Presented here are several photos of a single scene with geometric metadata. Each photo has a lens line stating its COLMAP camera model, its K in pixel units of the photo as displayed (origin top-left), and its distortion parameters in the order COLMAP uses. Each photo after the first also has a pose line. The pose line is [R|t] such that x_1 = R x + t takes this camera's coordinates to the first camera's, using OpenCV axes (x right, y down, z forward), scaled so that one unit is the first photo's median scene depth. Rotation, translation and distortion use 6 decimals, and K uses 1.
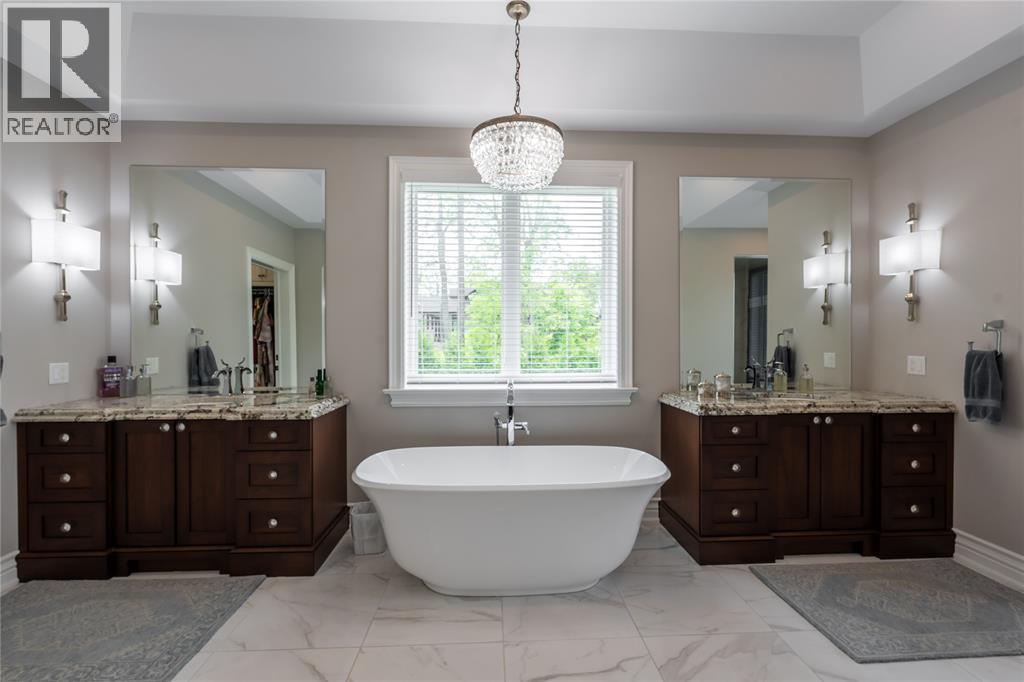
lens RADIAL K [[448.9, 0, 513.7], [0, 448.9, 342.7], [0, 0, 1]] dist [0.002511, 0.000037]
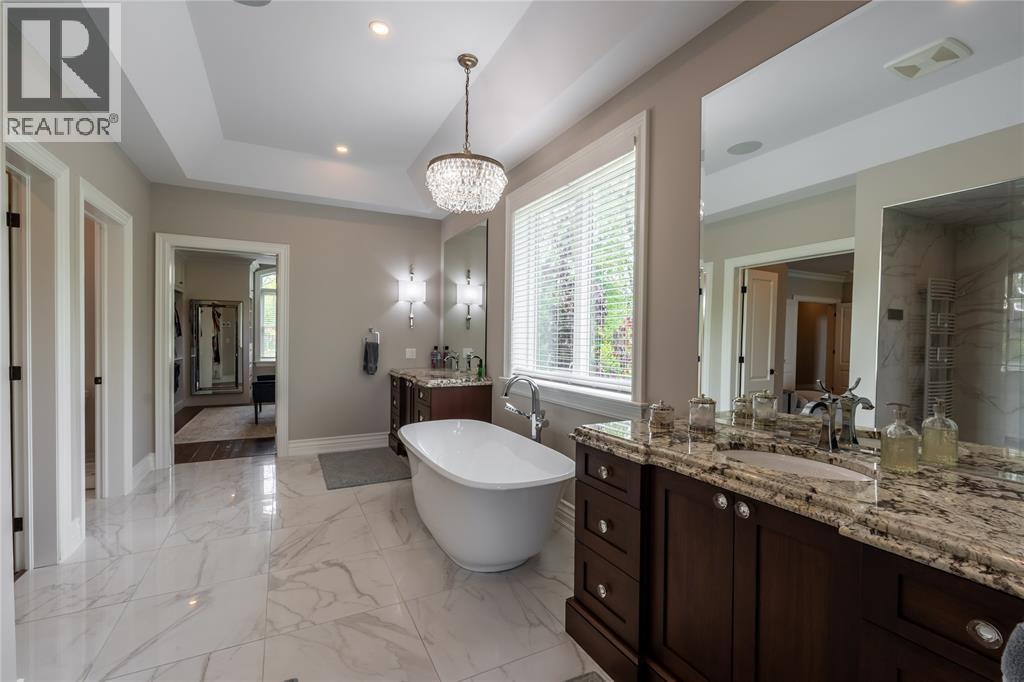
lens RADIAL K [[448.9, 0, 514.8], [0, 448.9, 341.2], [0, 0, 1]] dist [0.002511, 0.000037]
pose [[0.412766, 0.012639, -0.910749, 1.039735], [-0.014319, 0.999870, 0.007386, -0.010681], [0.910724, 0.009992, 0.412894, 0.570247]]
